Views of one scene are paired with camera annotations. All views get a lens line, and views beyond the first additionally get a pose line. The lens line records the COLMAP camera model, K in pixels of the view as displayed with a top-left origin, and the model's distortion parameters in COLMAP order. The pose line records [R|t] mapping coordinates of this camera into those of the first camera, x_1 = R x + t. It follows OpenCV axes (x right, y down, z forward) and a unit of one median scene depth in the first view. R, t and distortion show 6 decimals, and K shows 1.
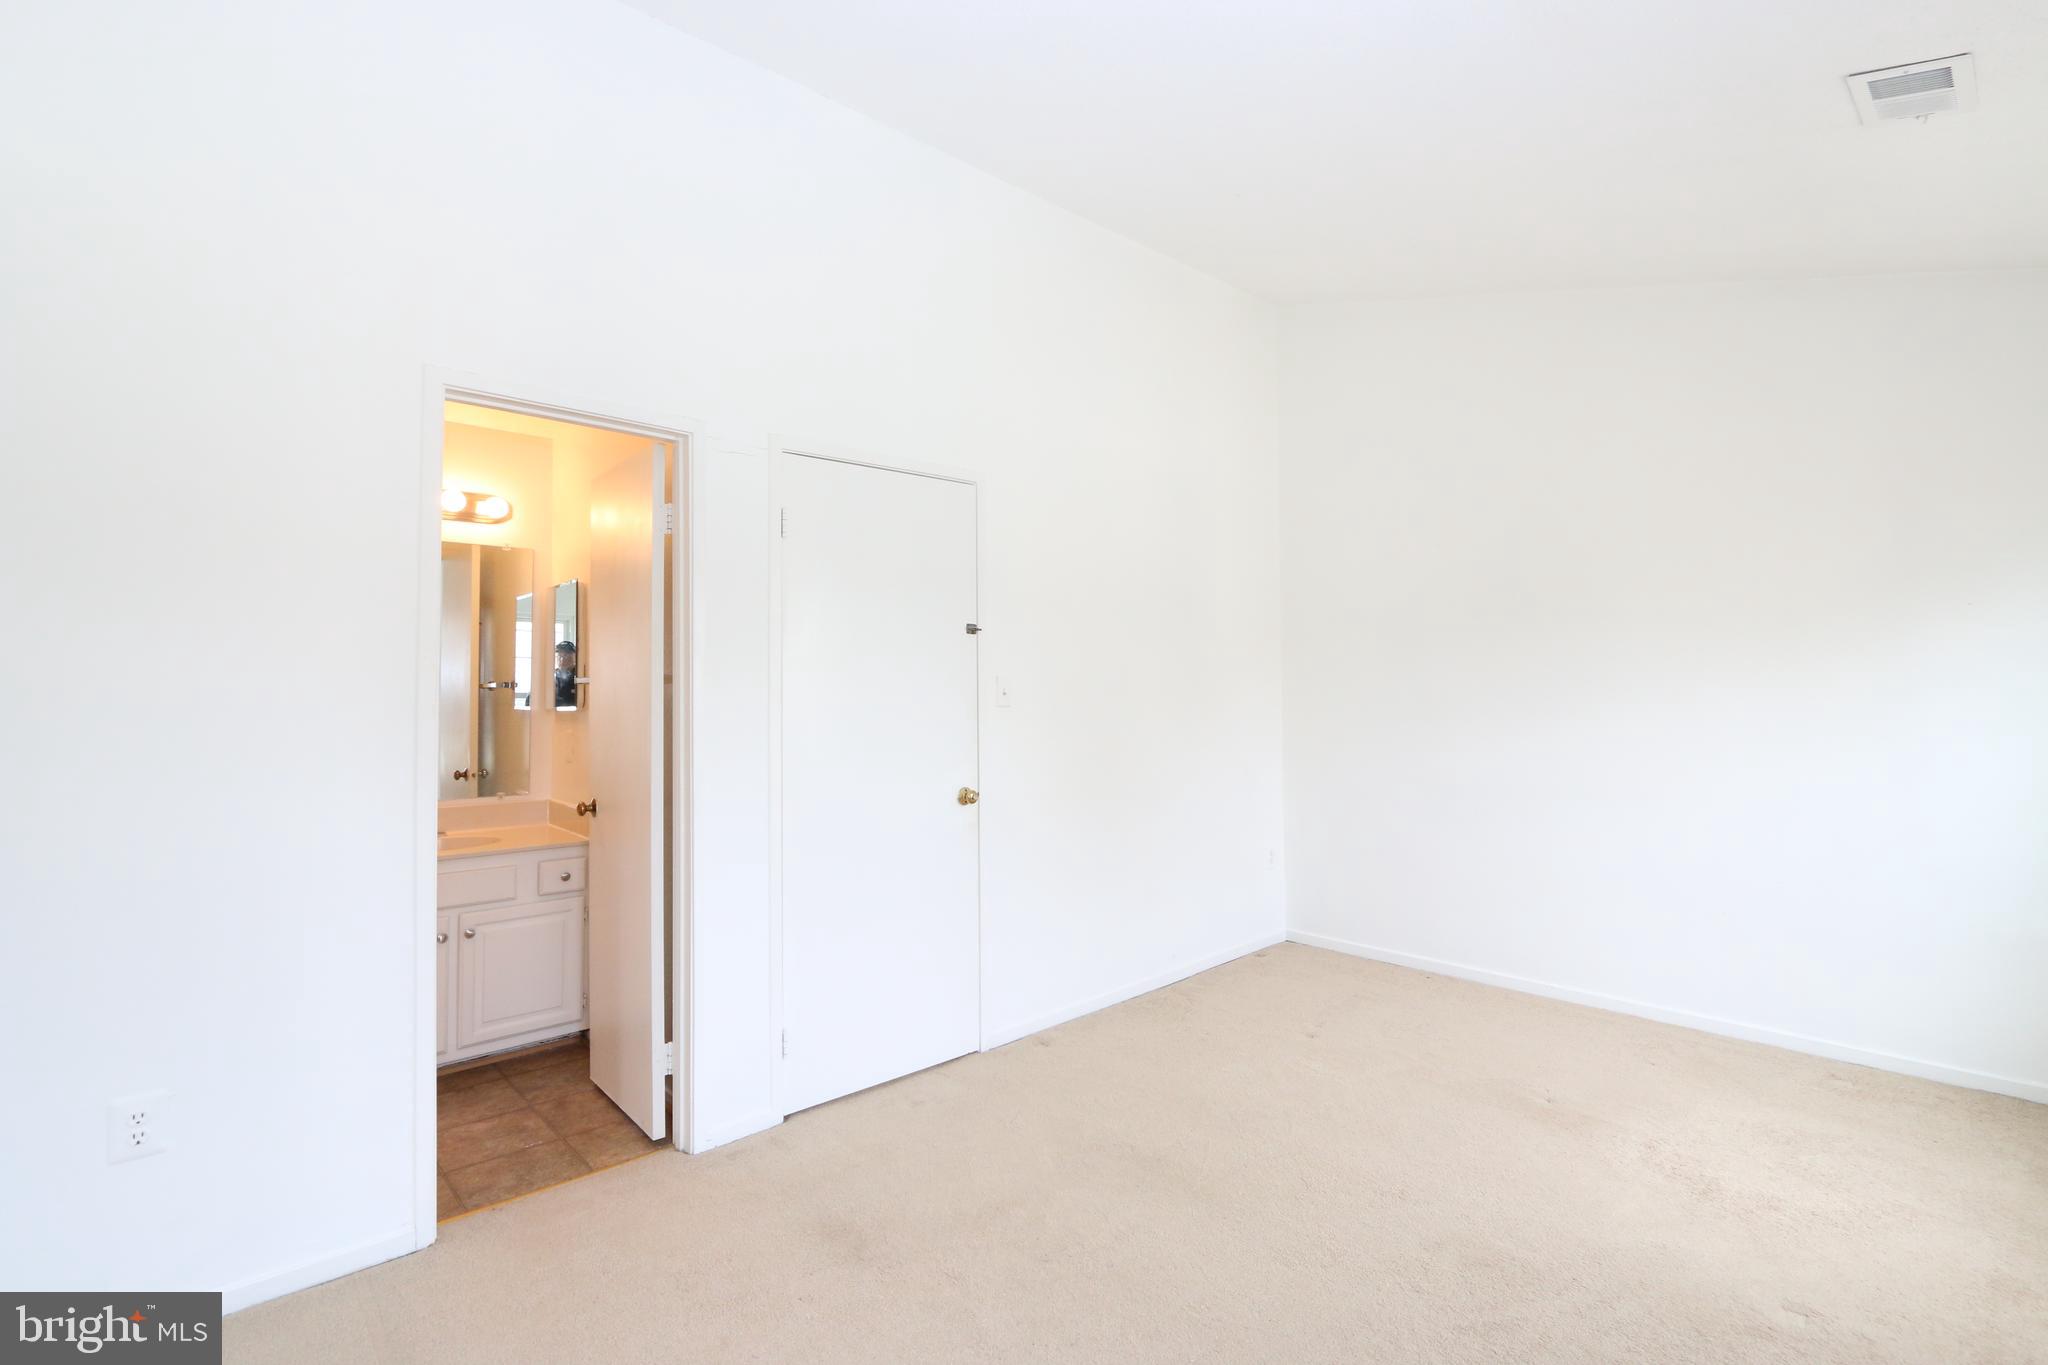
lens RADIAL K [[938.6, 0, 1026.9], [0, 938.6, 654.7], [0, 0, 1]] dist [-0.019471, 0.004185]
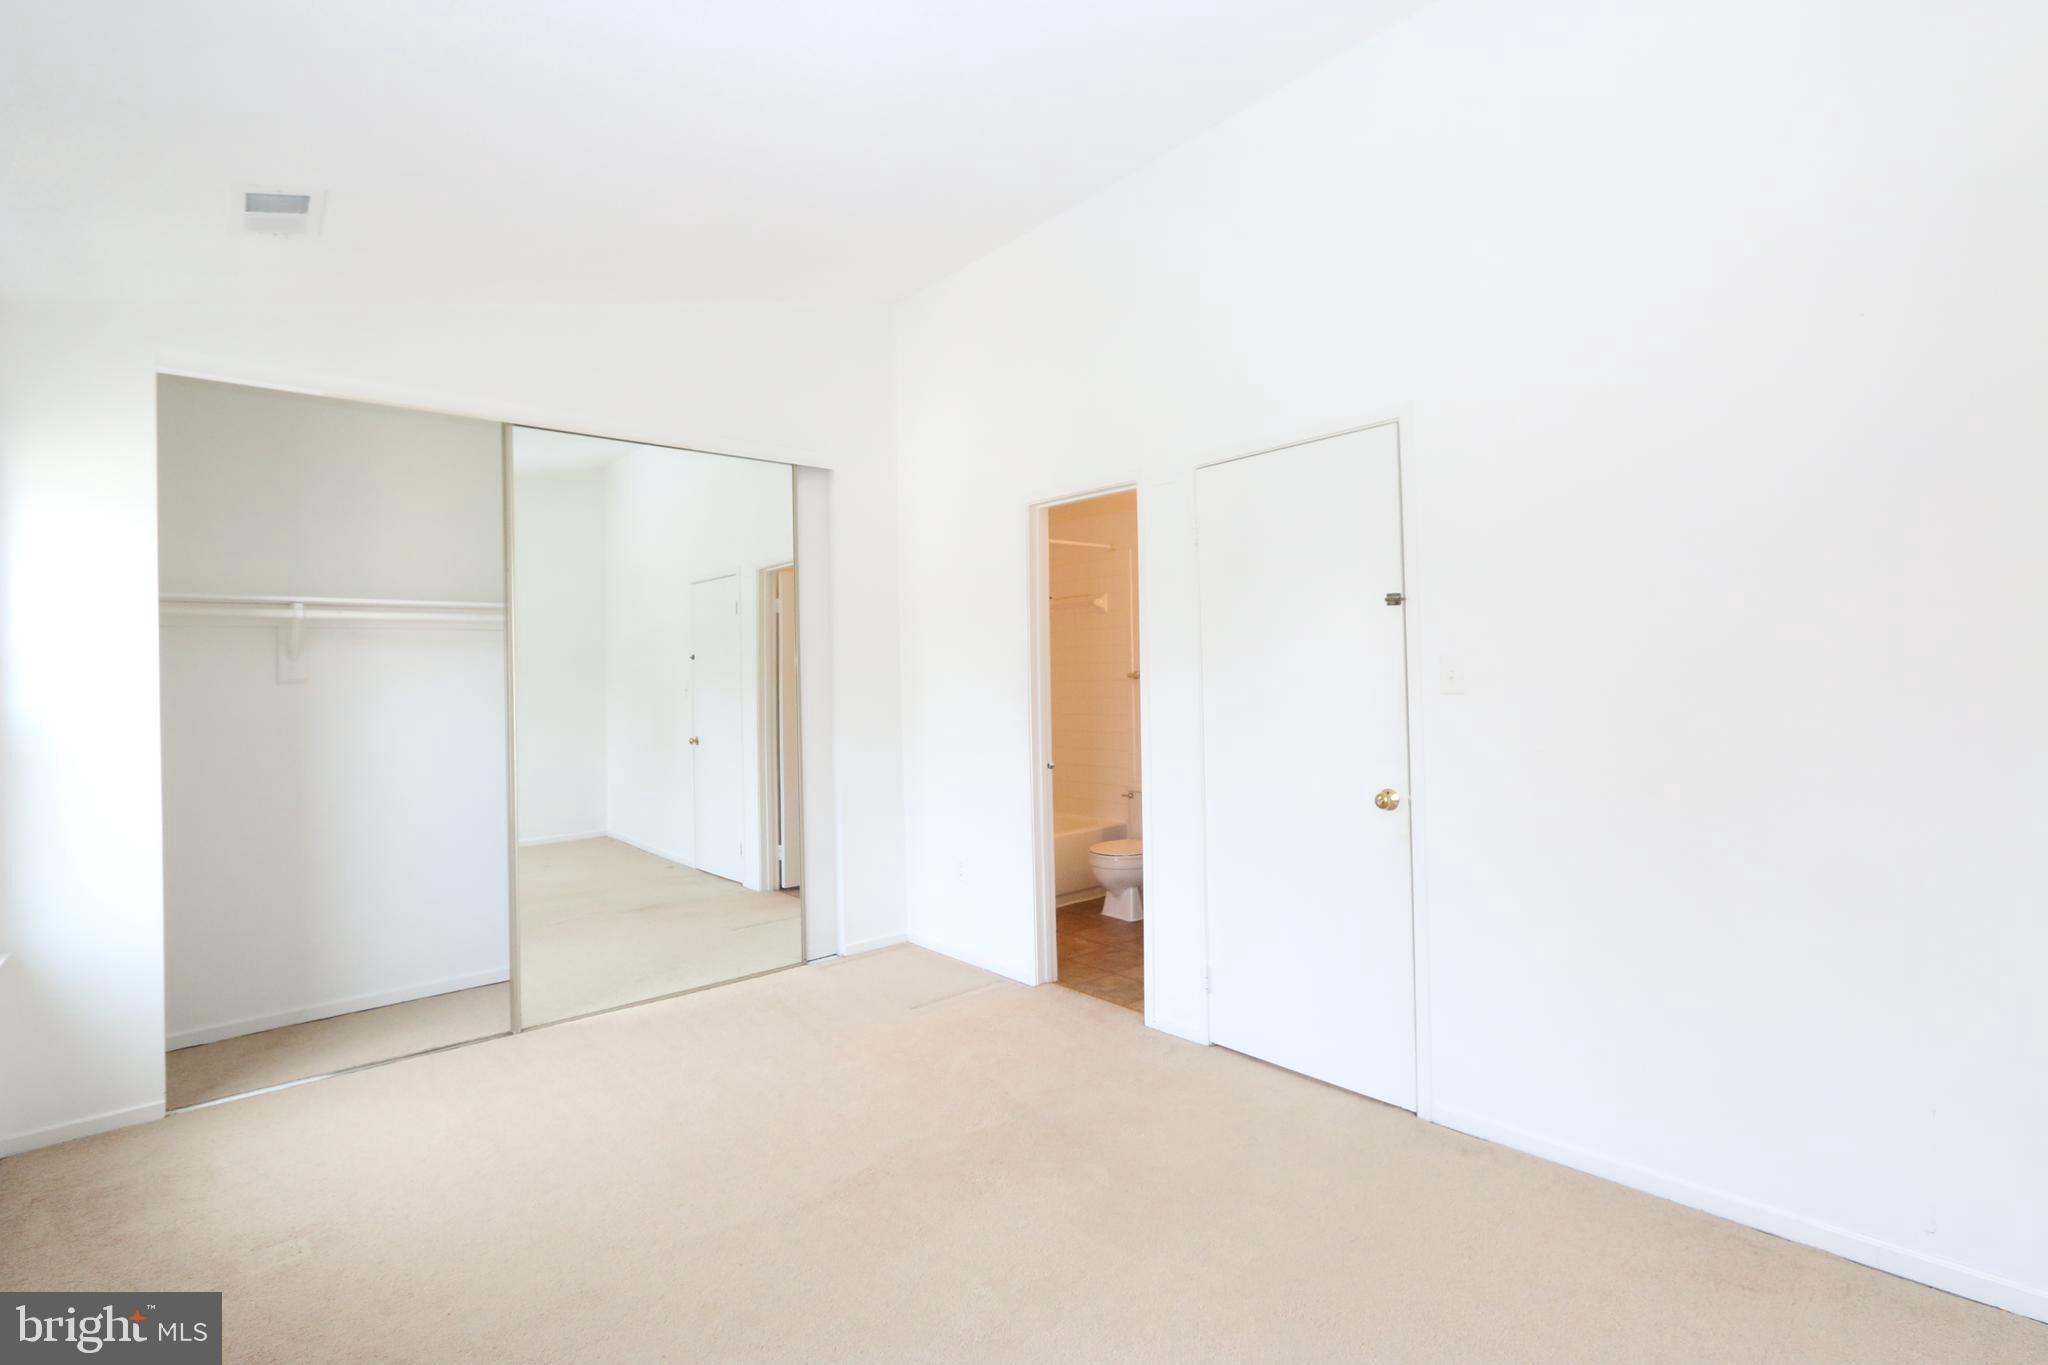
lens RADIAL K [[938.6, 0, 1026.9], [0, 938.6, 672.8], [0, 0, 1]] dist [-0.019471, 0.004185]
pose [[-0.020852, 0.000730, -0.999782, 0.912920], [0.054479, 0.998515, -0.000408, 0.023232], [0.998297, -0.054476, -0.020861, 0.823138]]
